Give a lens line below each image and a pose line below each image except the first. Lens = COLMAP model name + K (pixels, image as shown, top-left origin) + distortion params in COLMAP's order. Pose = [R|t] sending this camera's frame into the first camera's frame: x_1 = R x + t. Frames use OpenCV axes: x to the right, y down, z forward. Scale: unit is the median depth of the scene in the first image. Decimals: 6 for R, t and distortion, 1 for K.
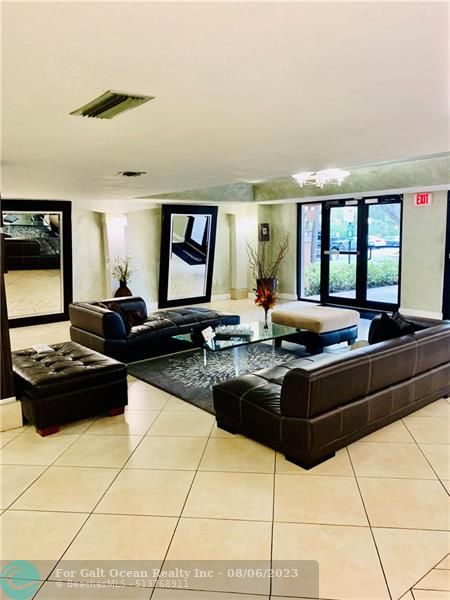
lens RADIAL K [[466.7, 0, 224.8], [0, 466.7, 301.2], [0, 0, 1]] dist [0.043263, -0.057536]
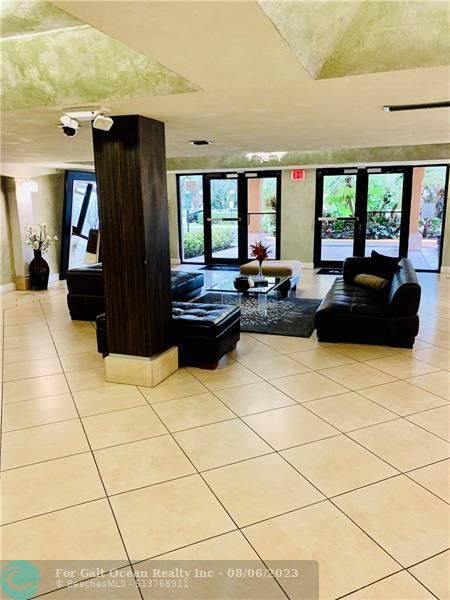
lens RADIAL K [[466.7, 0, 223.8], [0, 466.7, 298.9], [0, 0, 1]] dist [0.043263, -0.057536]
pose [[0.852093, -0.099422, 0.513861, -0.387052], [0.076188, 0.994896, 0.066158, 0.017184], [-0.517816, -0.017222, 0.855319, 0.005163]]
